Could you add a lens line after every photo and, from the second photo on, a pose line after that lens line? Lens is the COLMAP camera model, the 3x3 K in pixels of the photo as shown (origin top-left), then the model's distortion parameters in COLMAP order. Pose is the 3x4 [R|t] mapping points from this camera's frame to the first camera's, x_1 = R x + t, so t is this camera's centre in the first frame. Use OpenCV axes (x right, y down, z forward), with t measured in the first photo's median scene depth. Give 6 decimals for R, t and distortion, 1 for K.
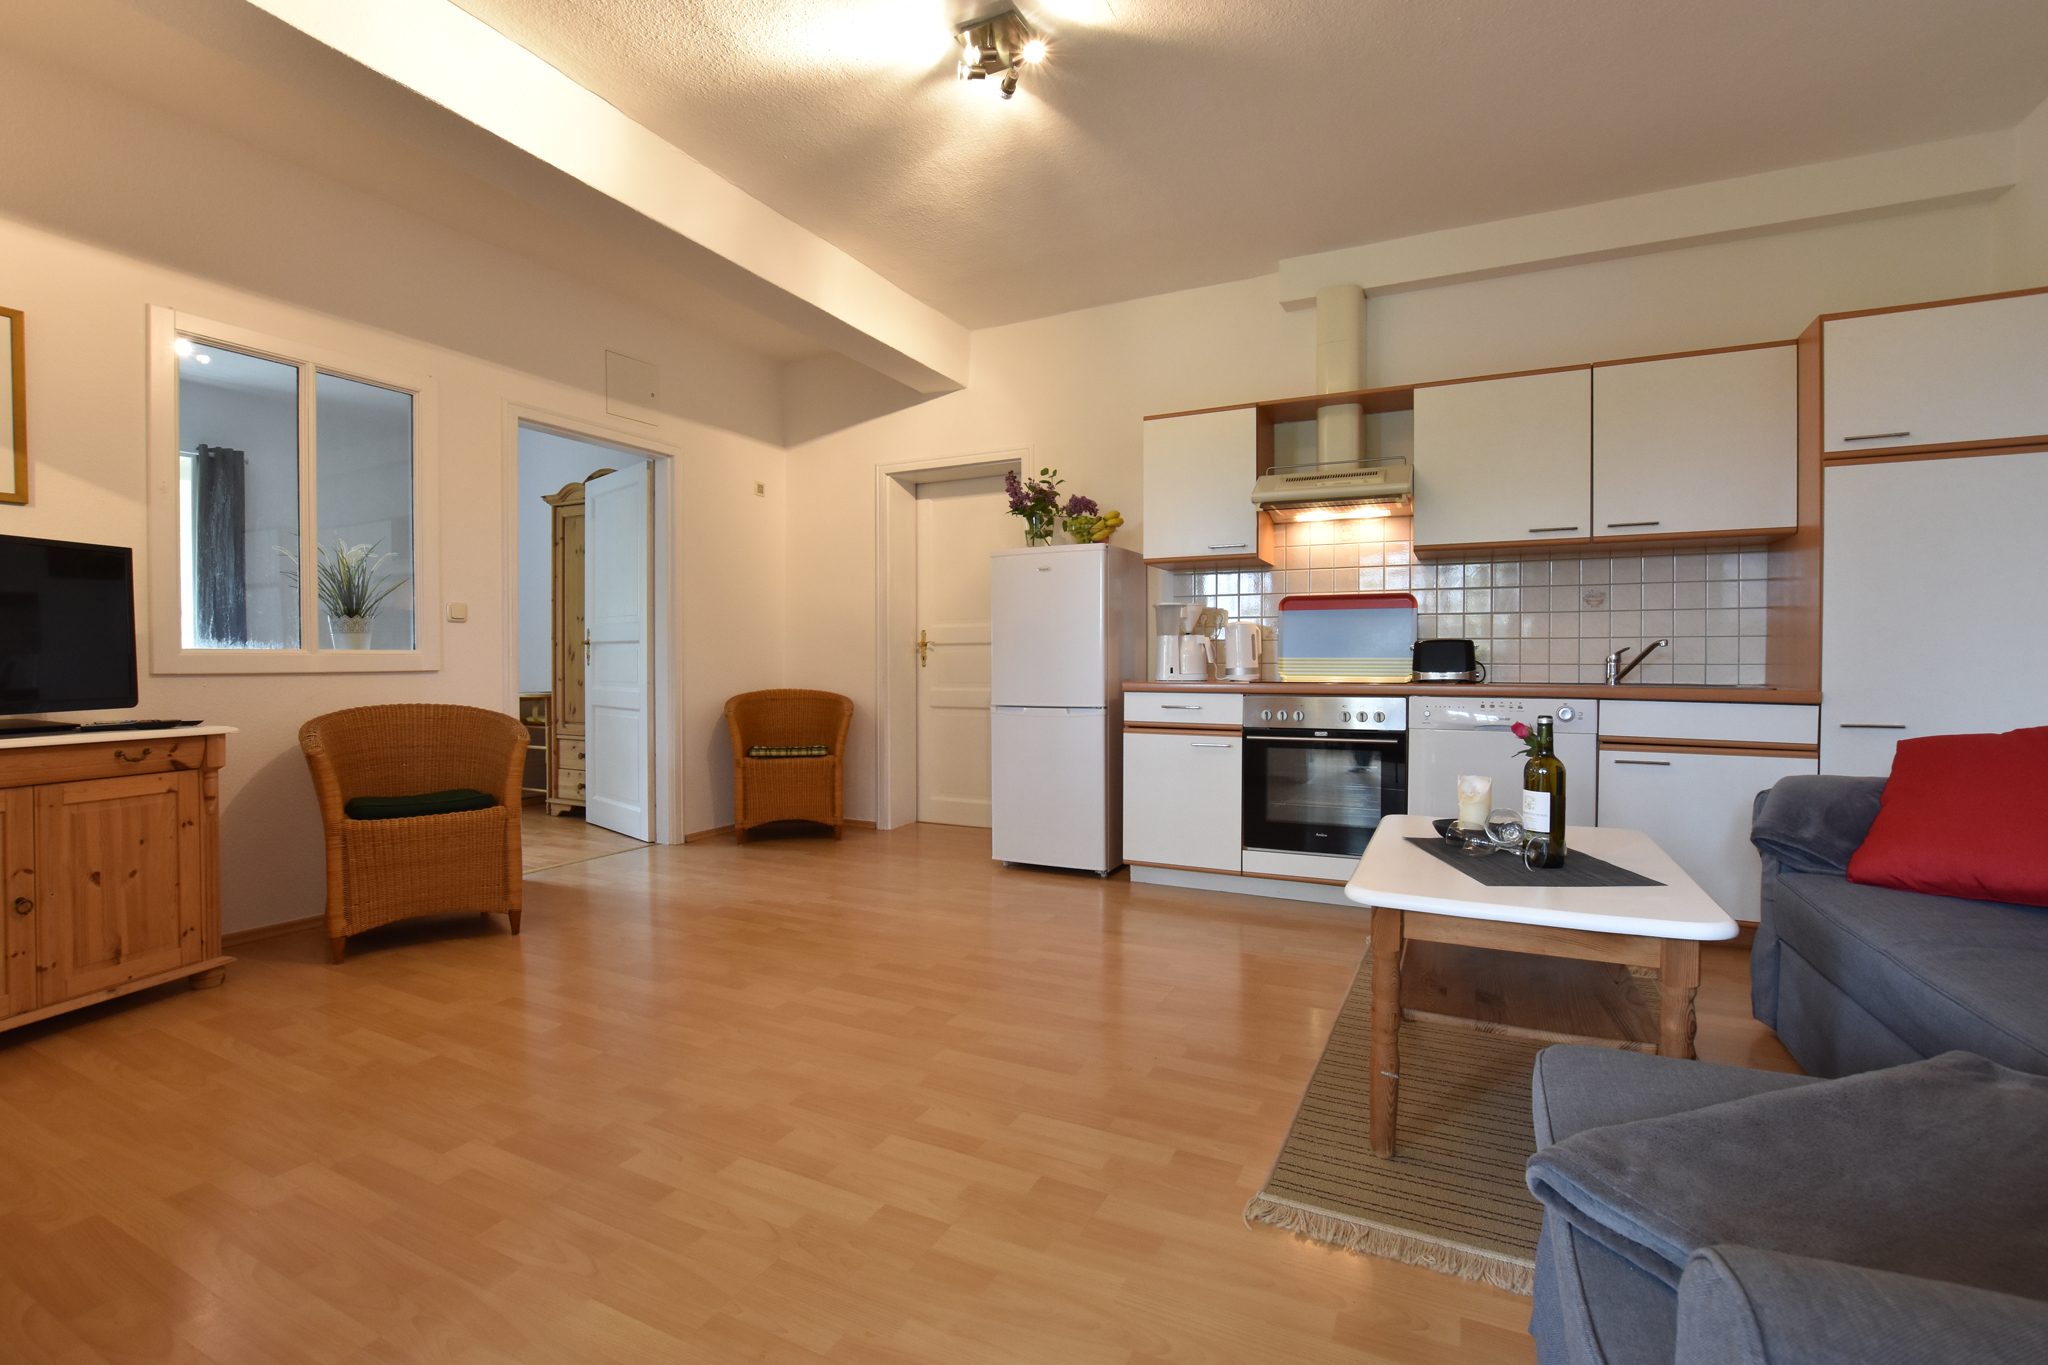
lens RADIAL K [[906.7, 0, 1029.7], [0, 906.7, 676.7], [0, 0, 1]] dist [-0.028503, 0.001004]
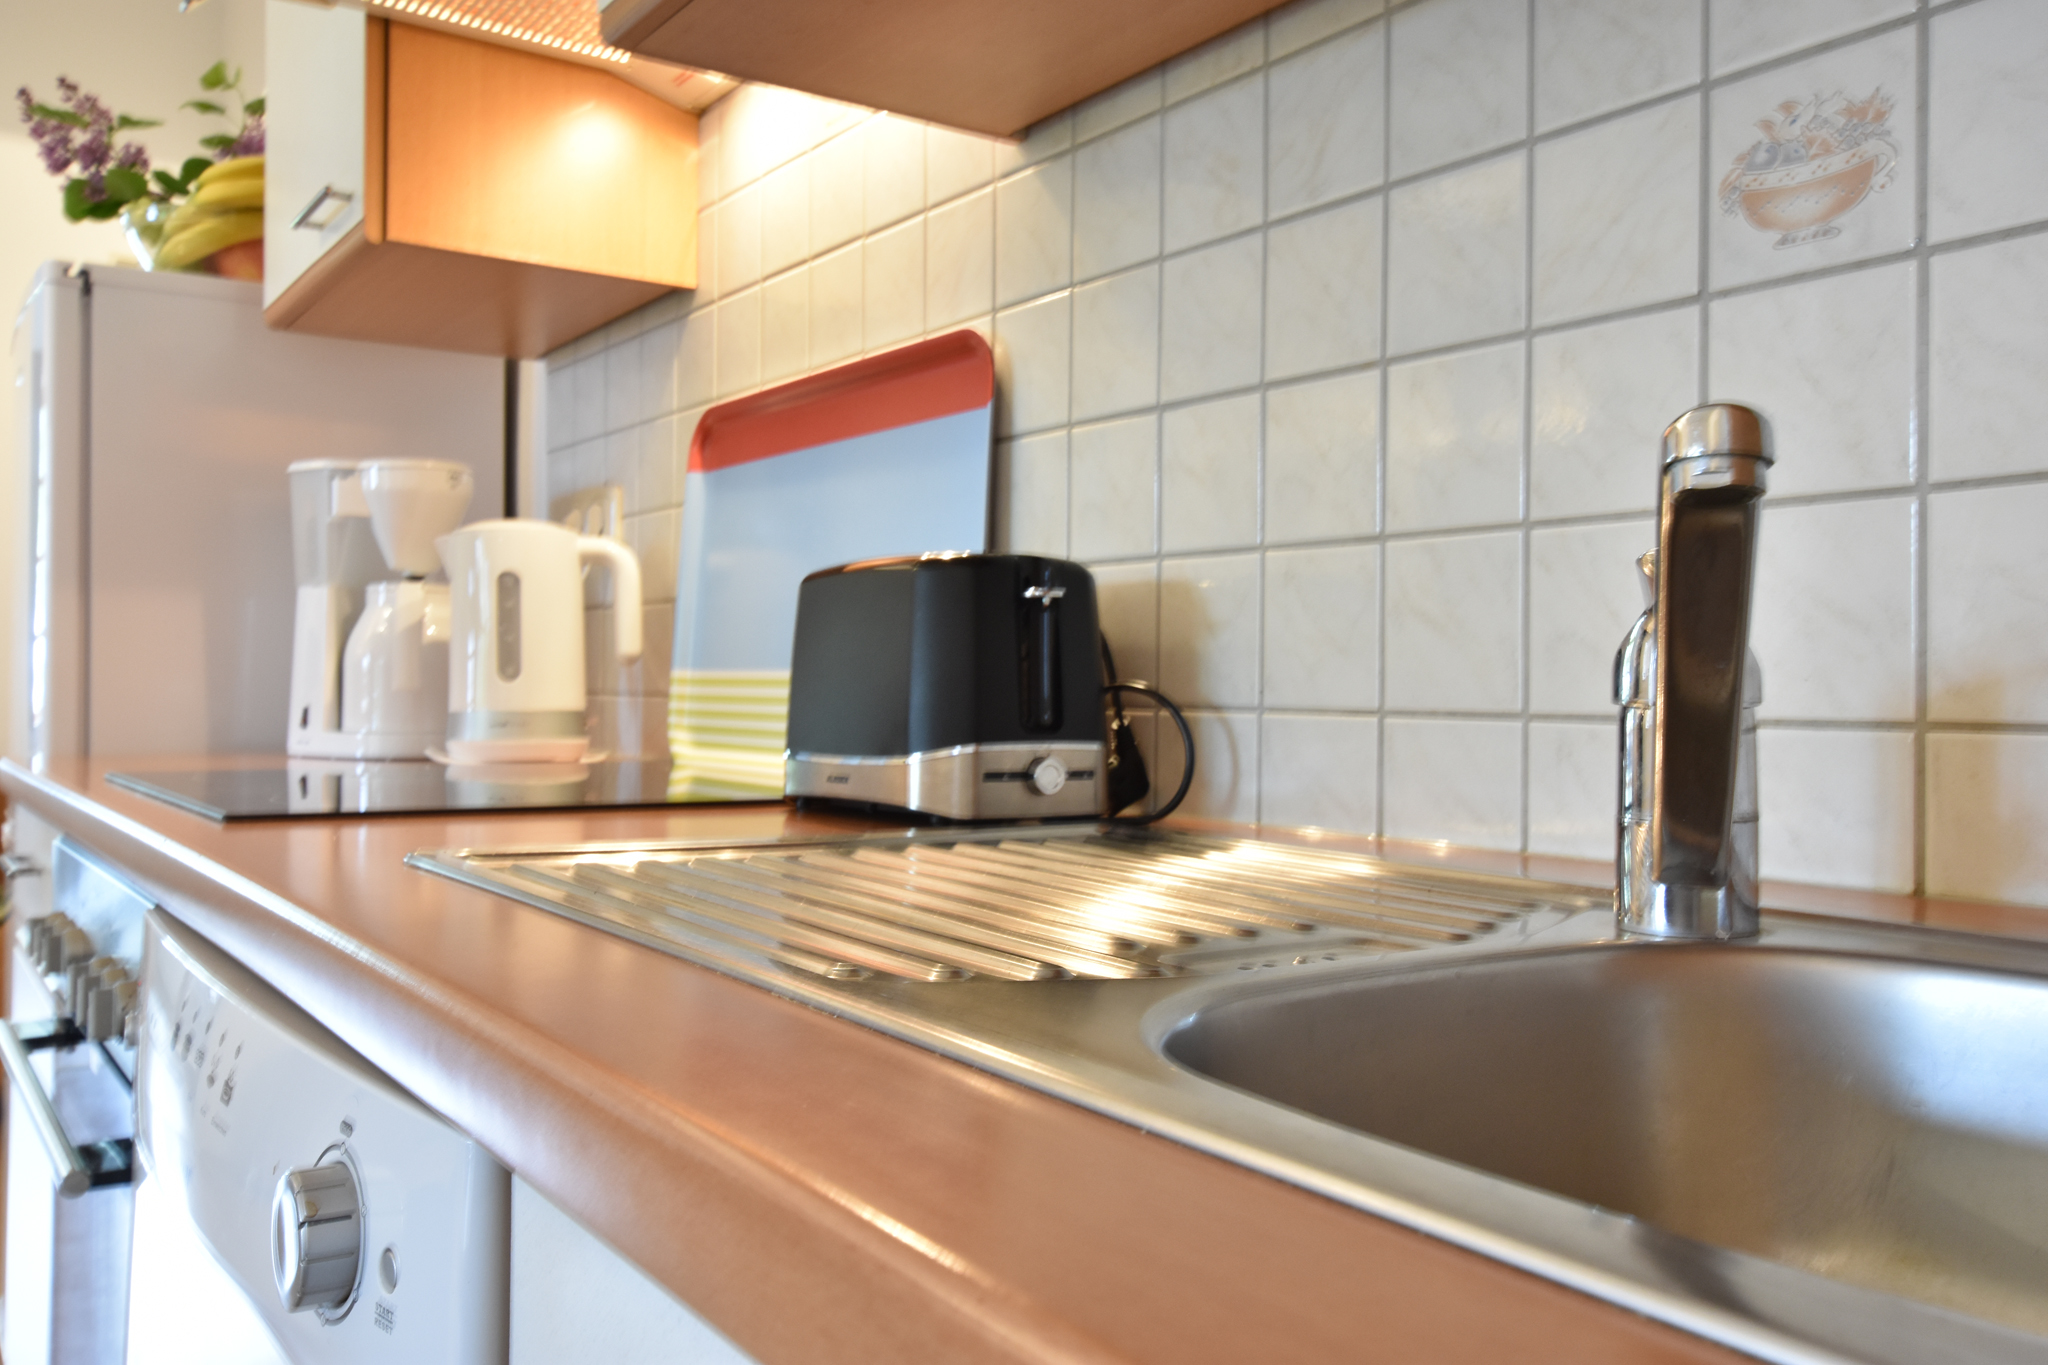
lens RADIAL K [[1676.1, 0, 1024.1], [0, 1676.1, 655.1], [0, 0, 1]] dist [0.033448, 0.002363]
pose [[0.873031, -0.001788, -0.487661, 0.650658], [-0.013517, 0.999520, -0.027863, -0.015533], [0.487477, 0.030917, 0.872588, 0.758355]]
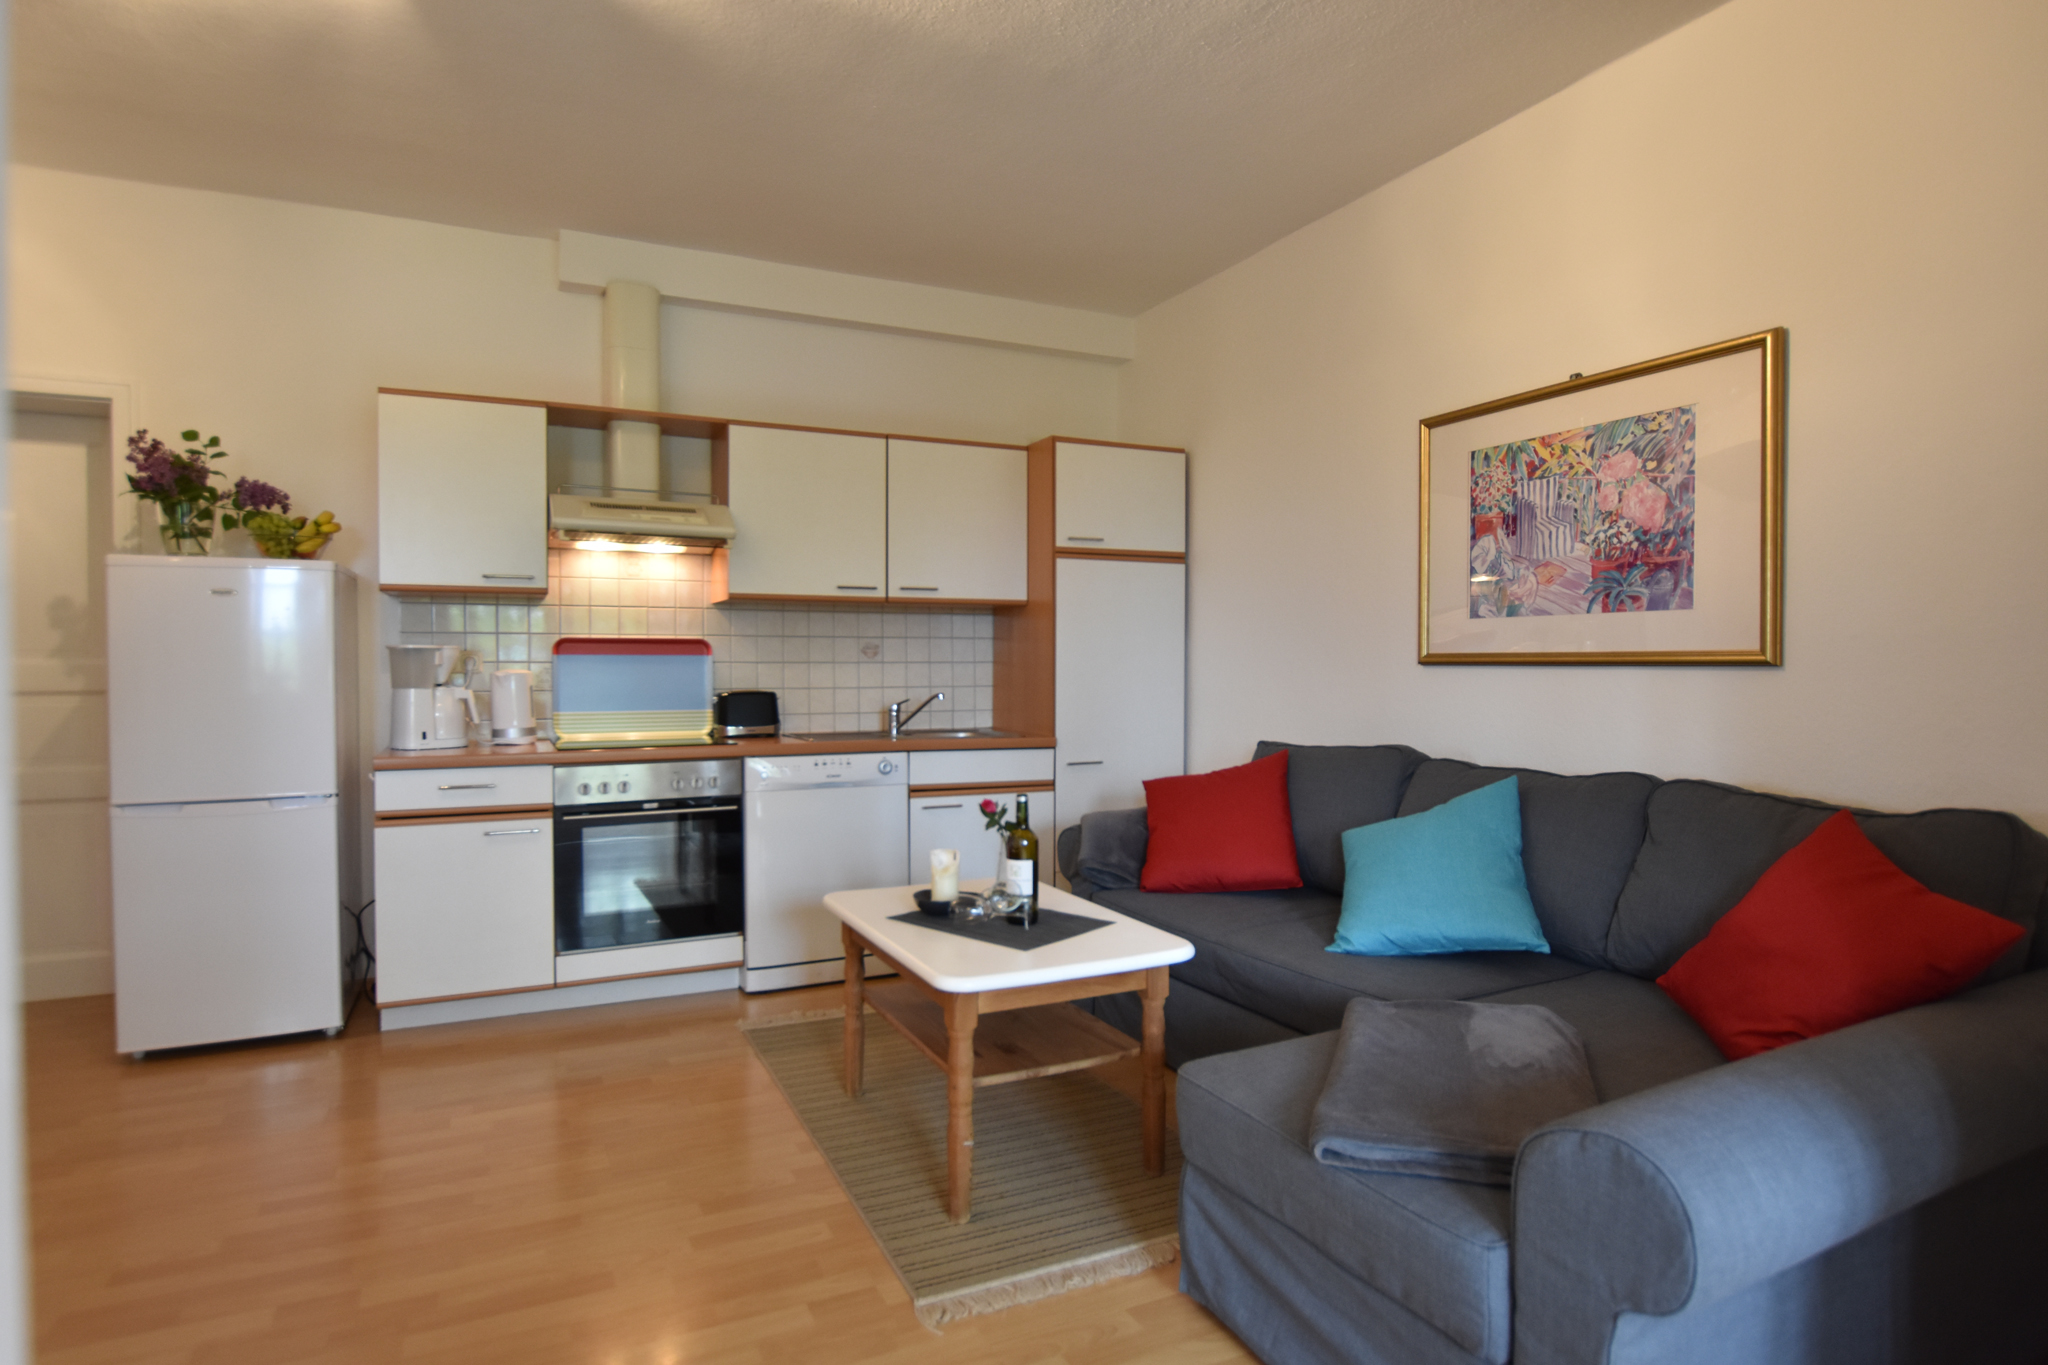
lens RADIAL K [[1100.5, 0, 1024.0], [0, 1100.5, 682.5], [0, 0, 1]] dist [-0.012825, -0.000154]
pose [[0.612794, -0.015315, 0.790095, -0.284237], [0.012931, 0.999873, 0.009352, -0.059346], [-0.790137, 0.004486, 0.612914, 0.062871]]
